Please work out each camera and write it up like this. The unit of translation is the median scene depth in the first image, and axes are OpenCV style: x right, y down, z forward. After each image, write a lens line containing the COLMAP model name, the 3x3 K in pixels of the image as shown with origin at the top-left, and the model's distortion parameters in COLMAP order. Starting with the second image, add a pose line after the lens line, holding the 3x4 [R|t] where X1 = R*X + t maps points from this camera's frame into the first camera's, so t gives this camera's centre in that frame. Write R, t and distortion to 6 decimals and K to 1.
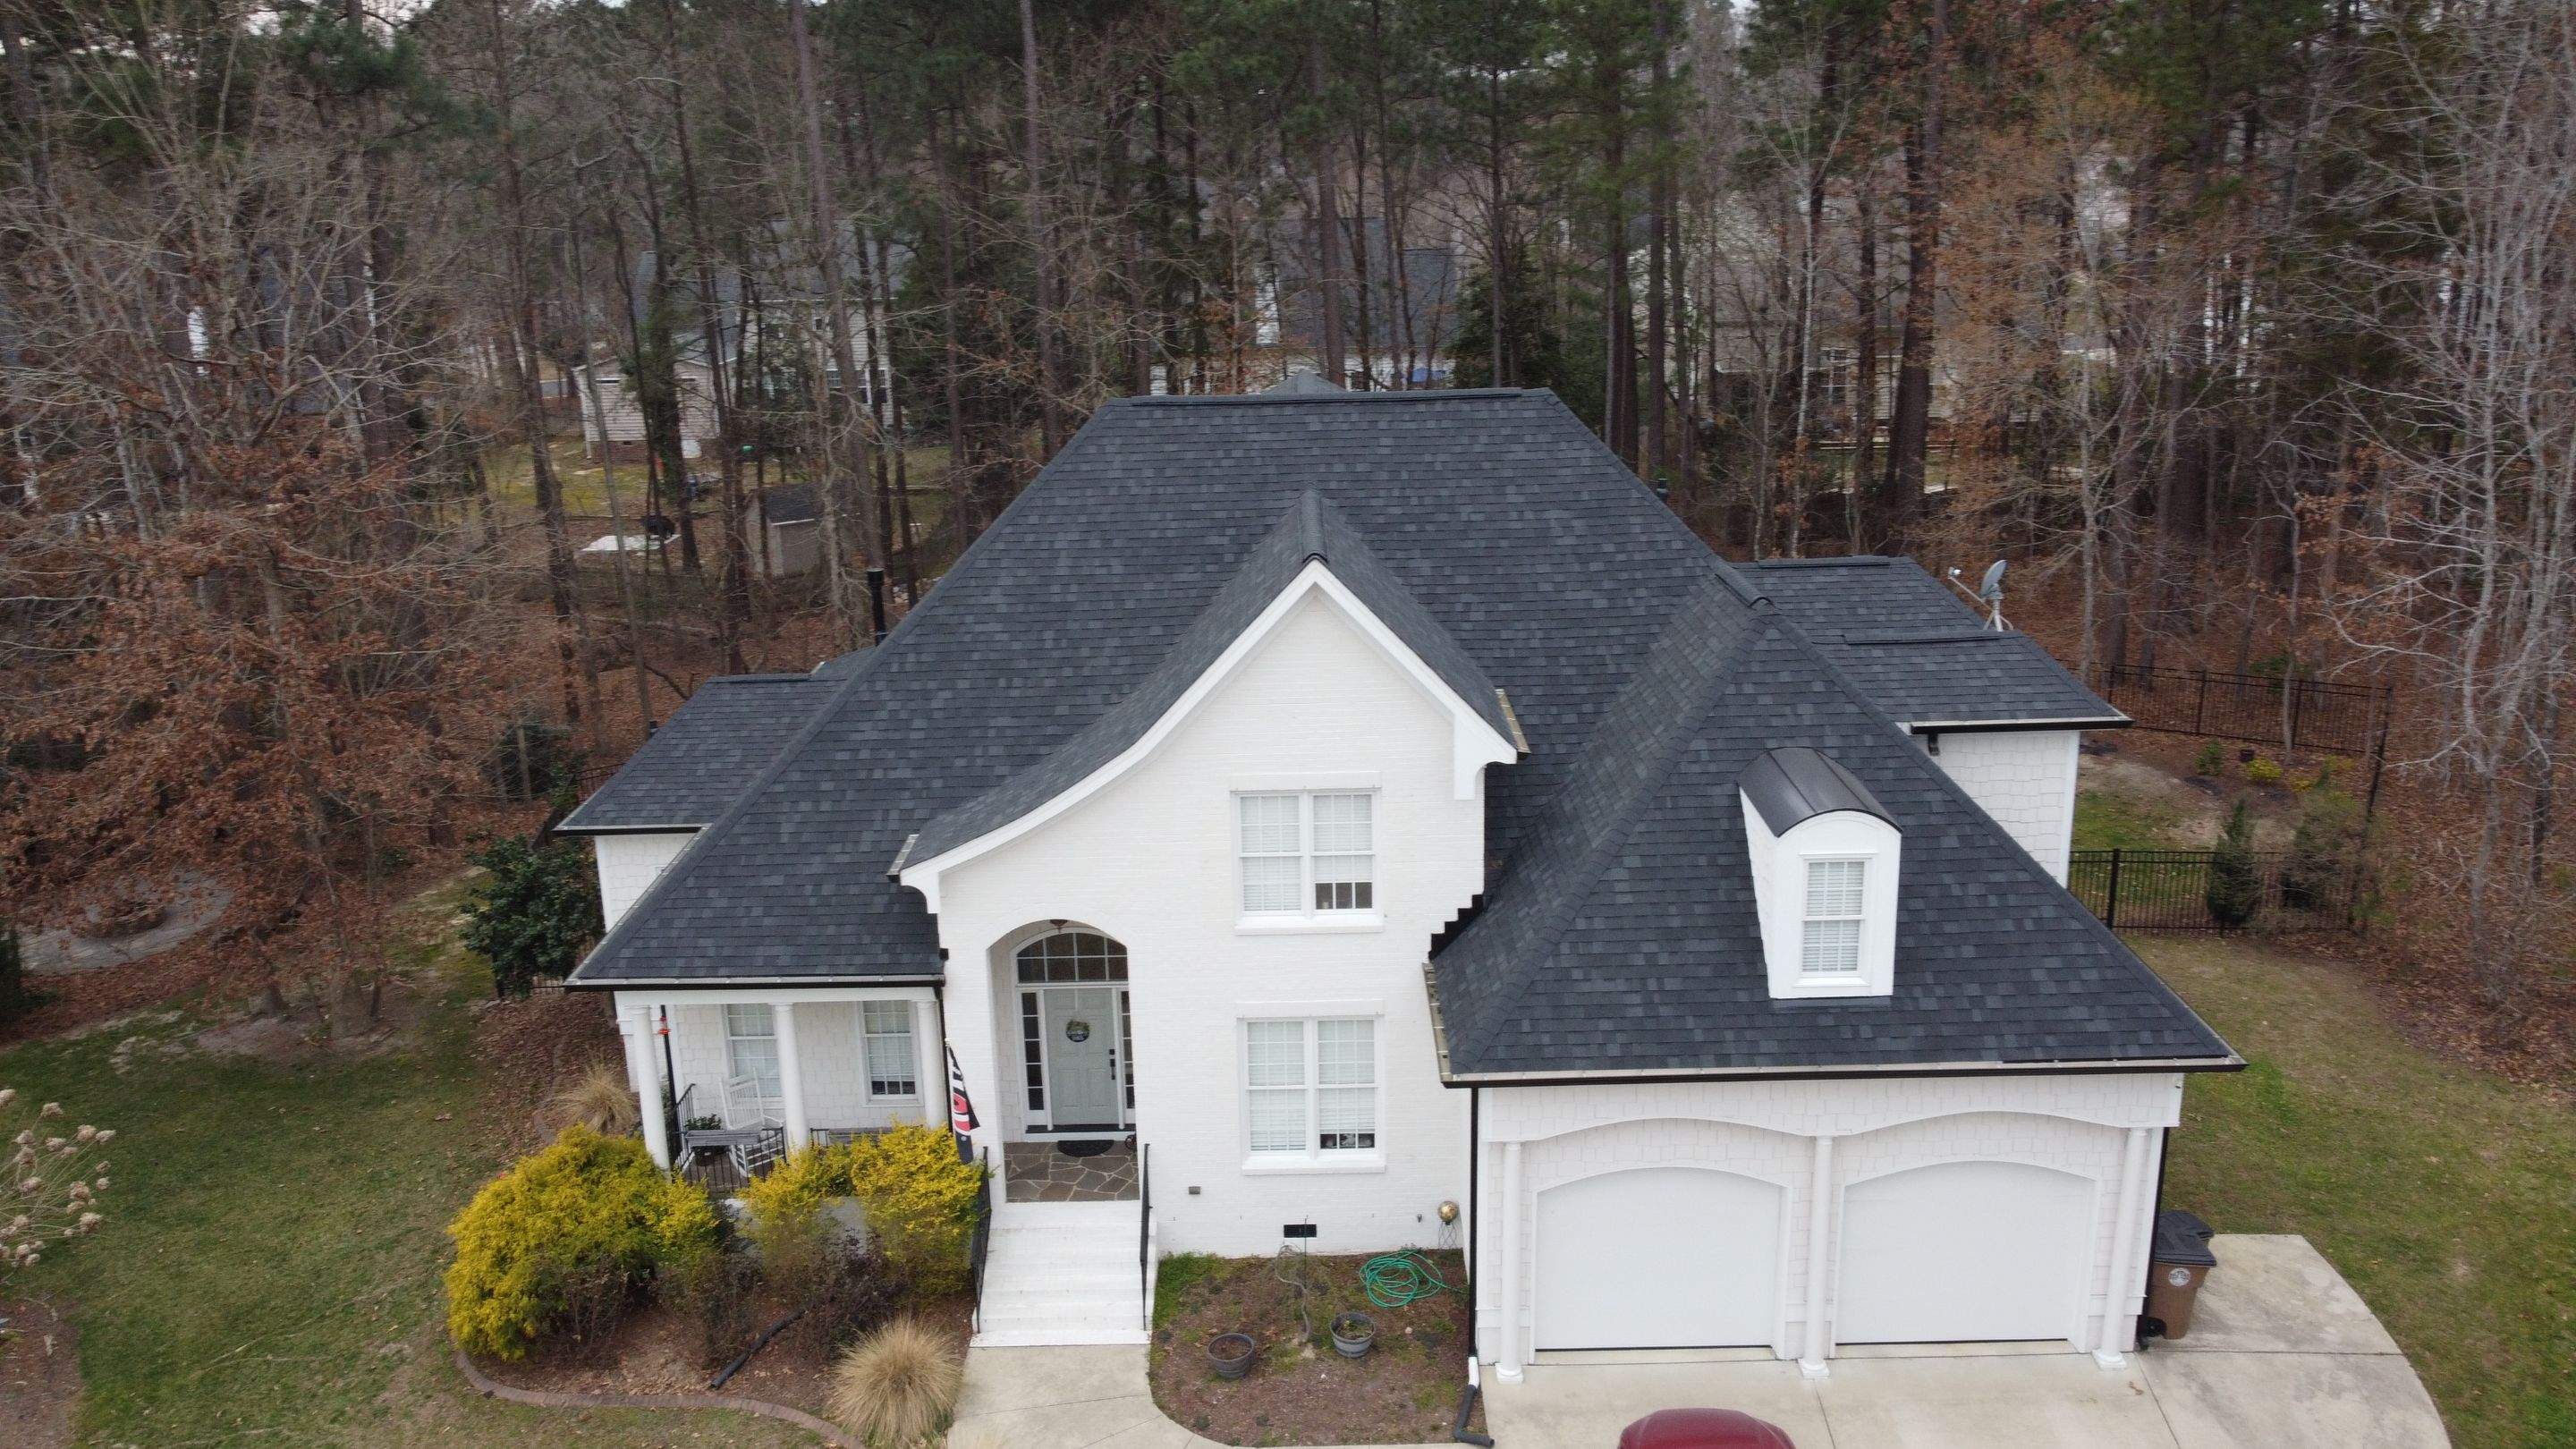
lens RADIAL K [[1922.2, 0, 1286.6], [0, 1922.2, 761.9], [0, 0, 1]] dist [-0.003753, -0.004387]
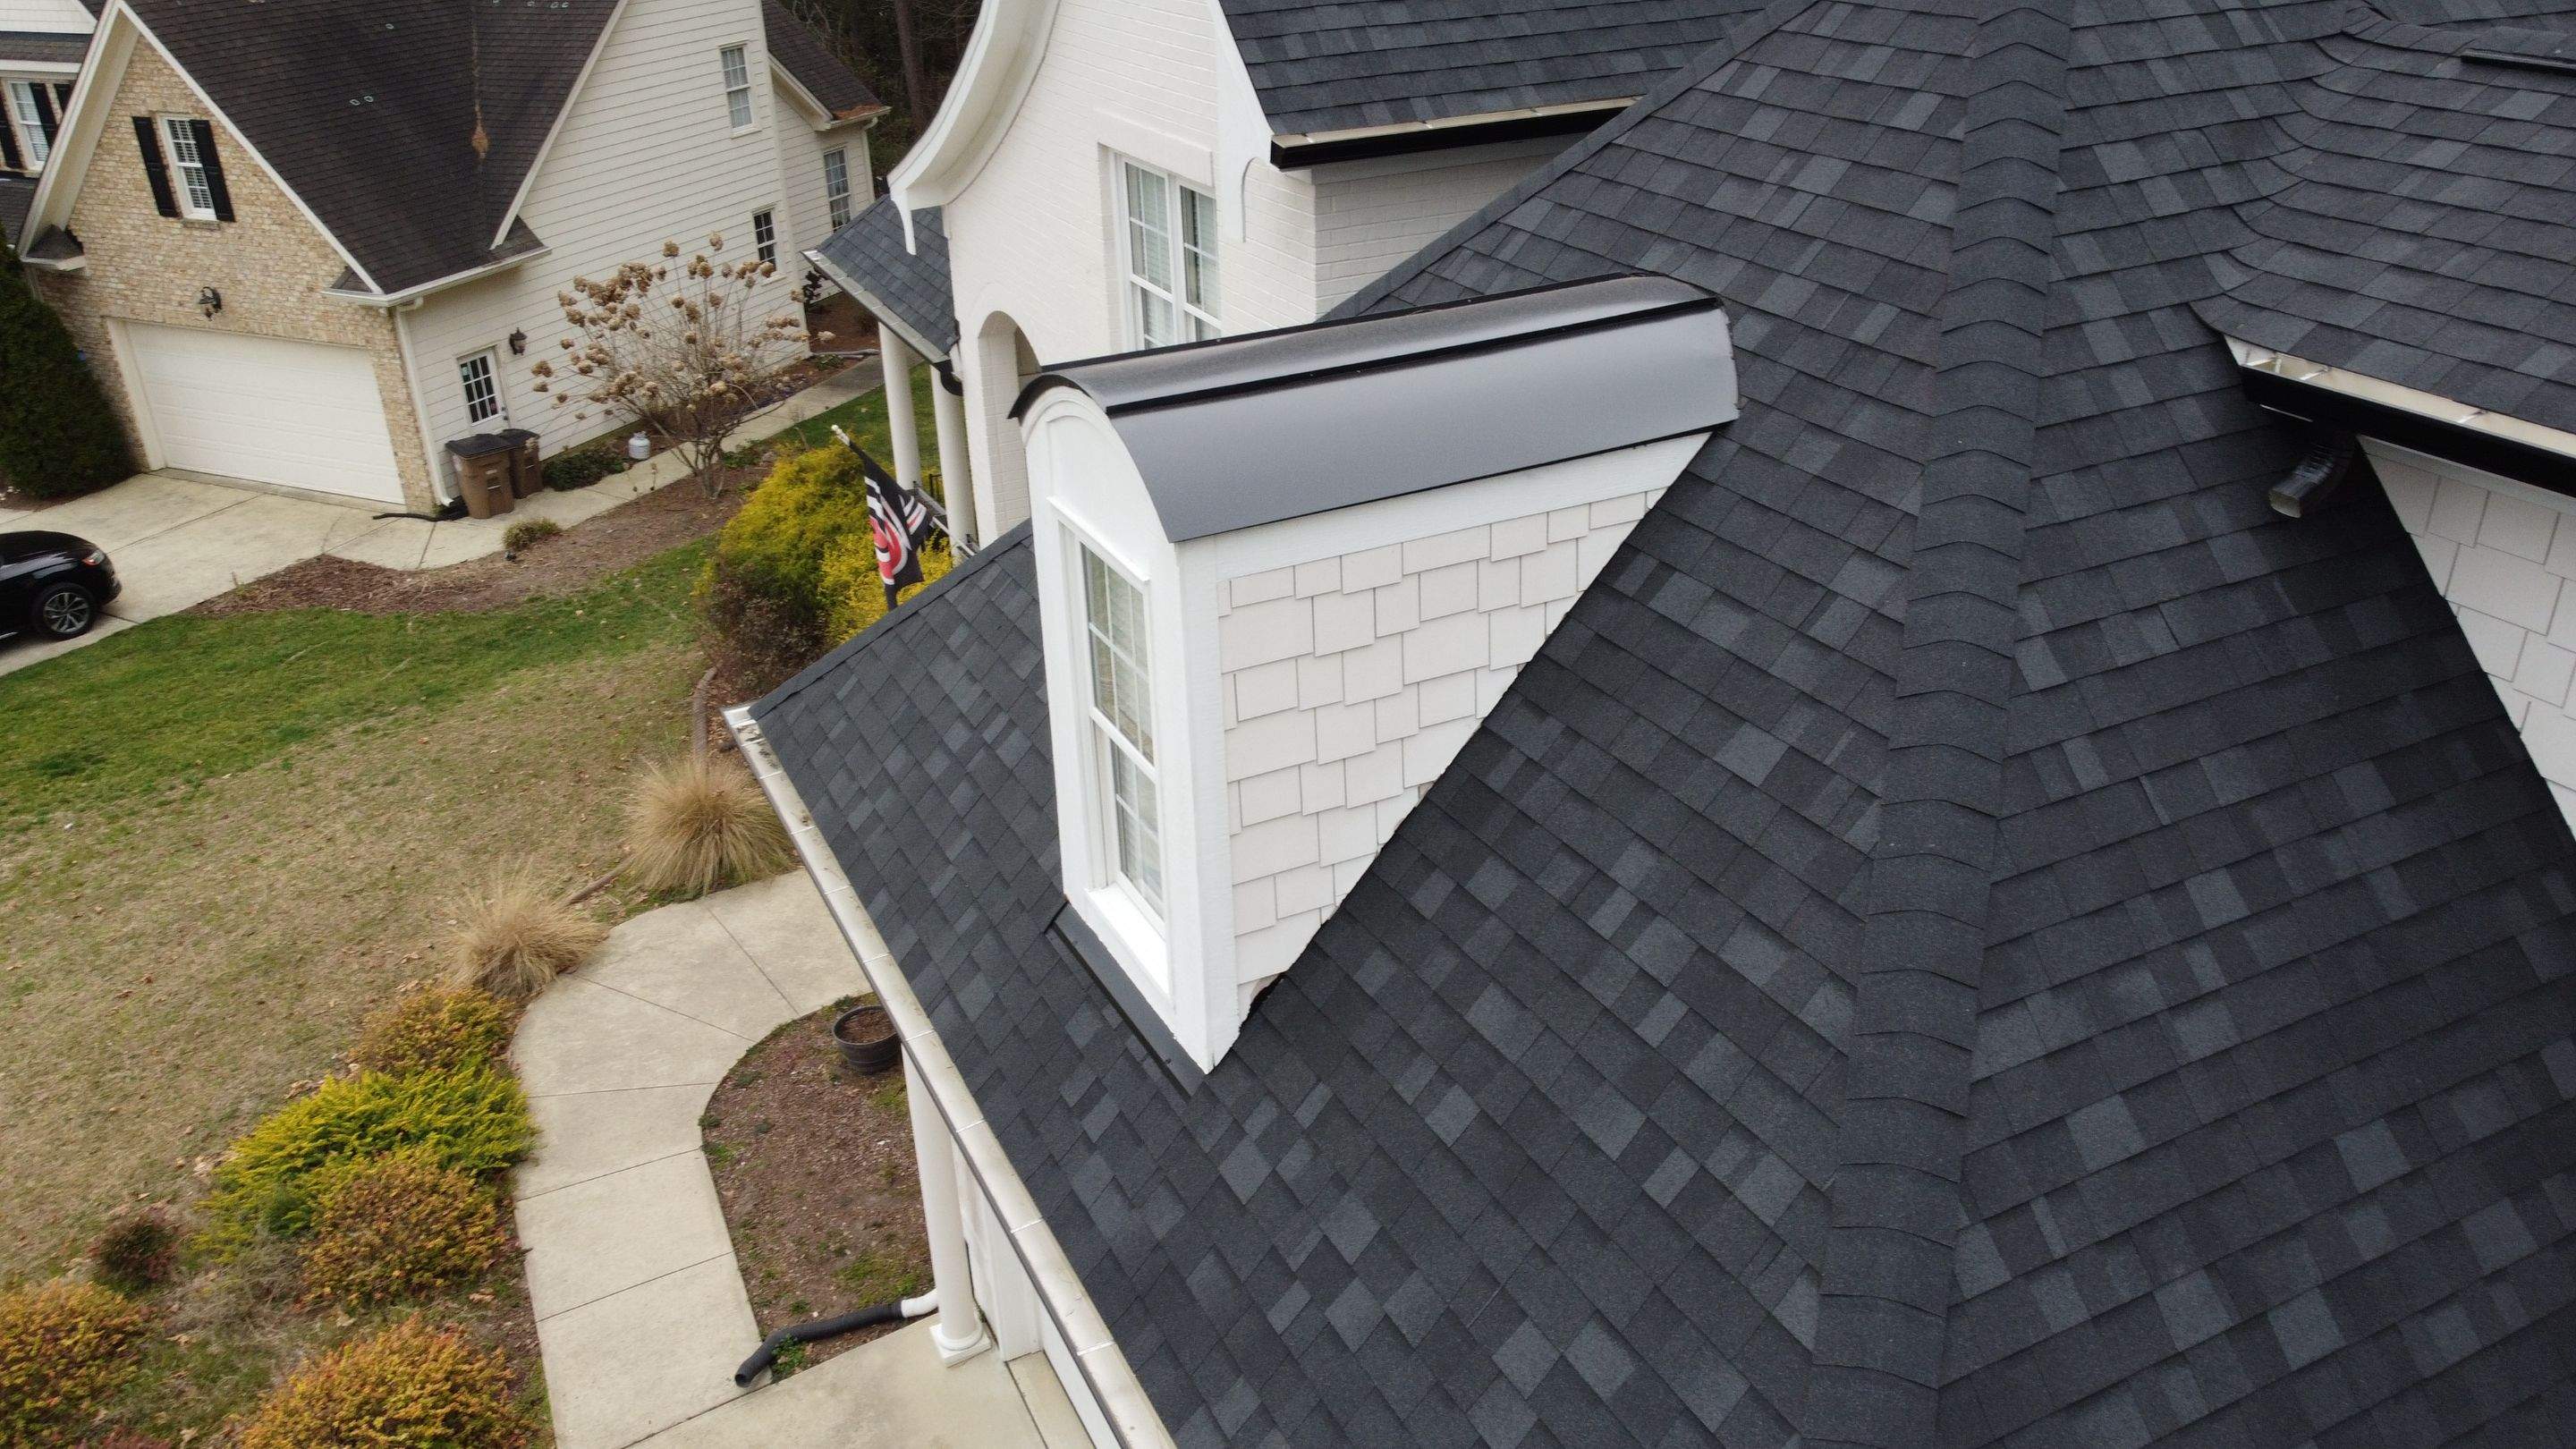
lens RADIAL K [[1945.0, 0, 1285.7], [0, 1945.0, 731.5], [0, 0, 1]] dist [0.003948, -0.009900]
pose [[0.447333, 0.410443, -0.794625, 0.484368], [-0.244039, 0.910779, 0.333058, -0.028573], [0.860429, 0.044932, 0.507585, 0.766237]]
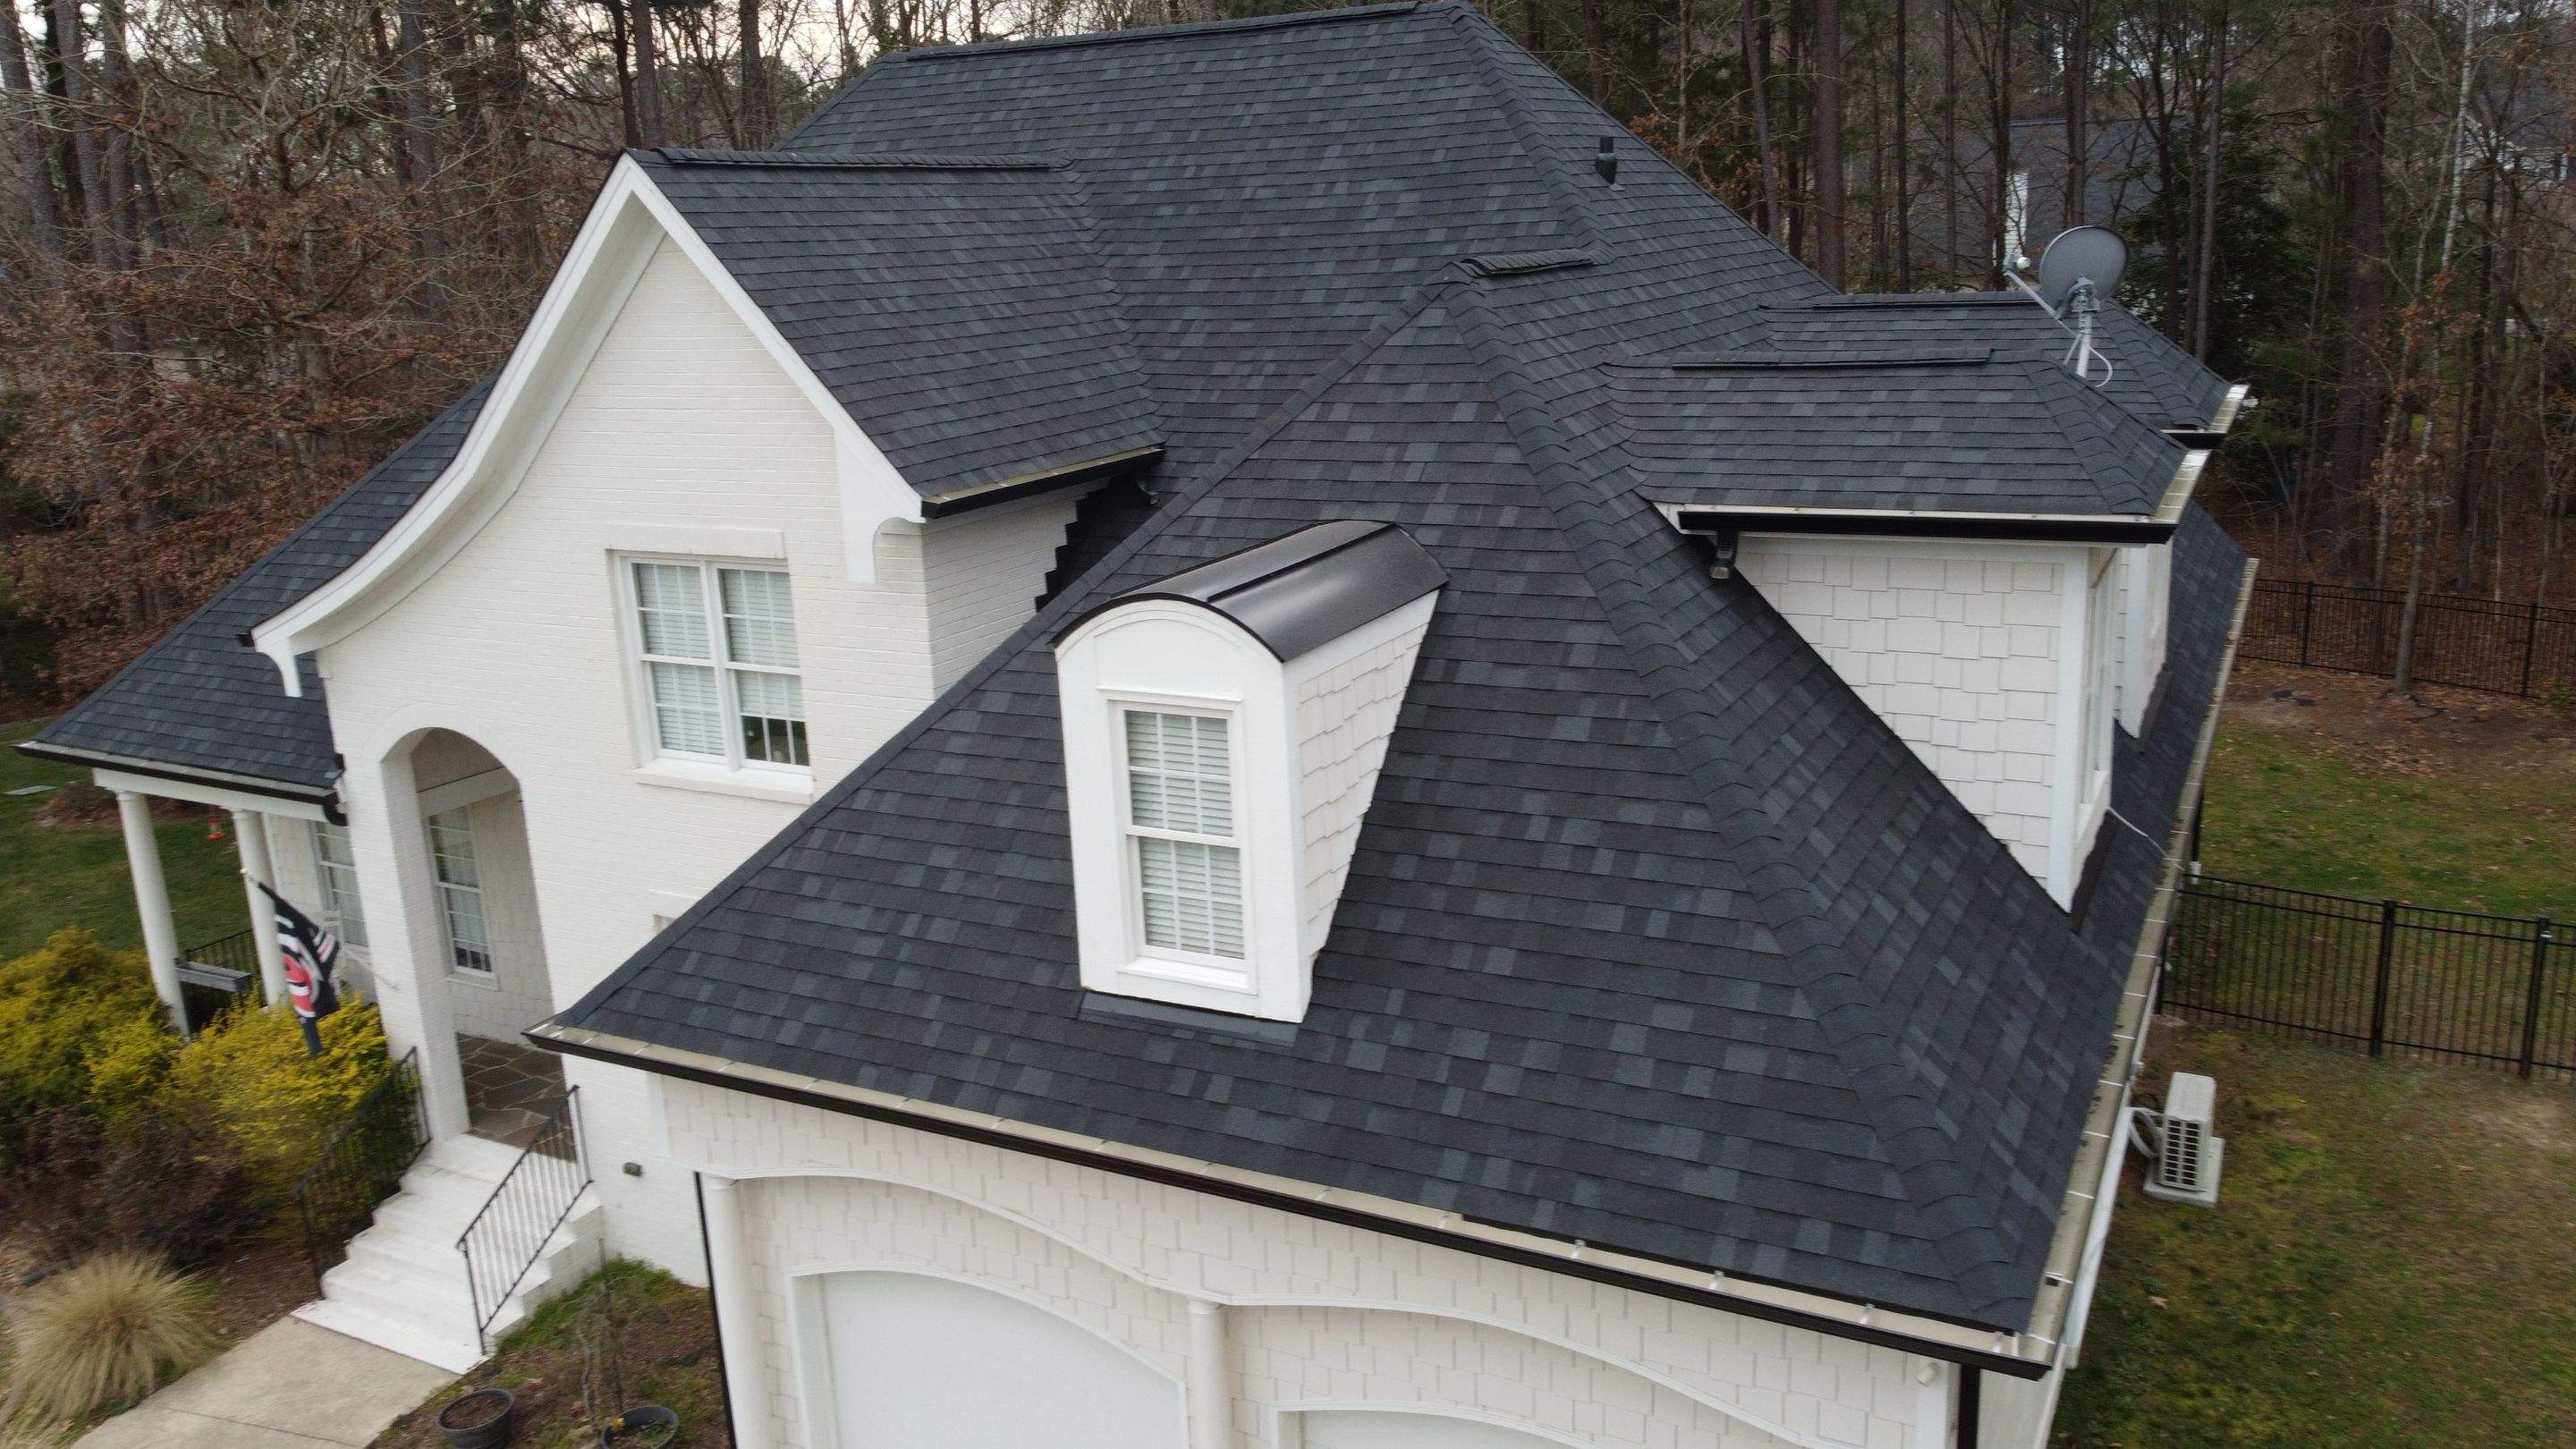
lens RADIAL K [[1945.0, 0, 1285.7], [0, 1945.0, 731.5], [0, 0, 1]] dist [0.003948, -0.009900]
pose [[0.885101, 0.105564, -0.453270, 0.462968], [-0.113936, 0.993448, 0.008885, 0.042999], [0.451238, 0.043780, 0.891329, 0.519634]]
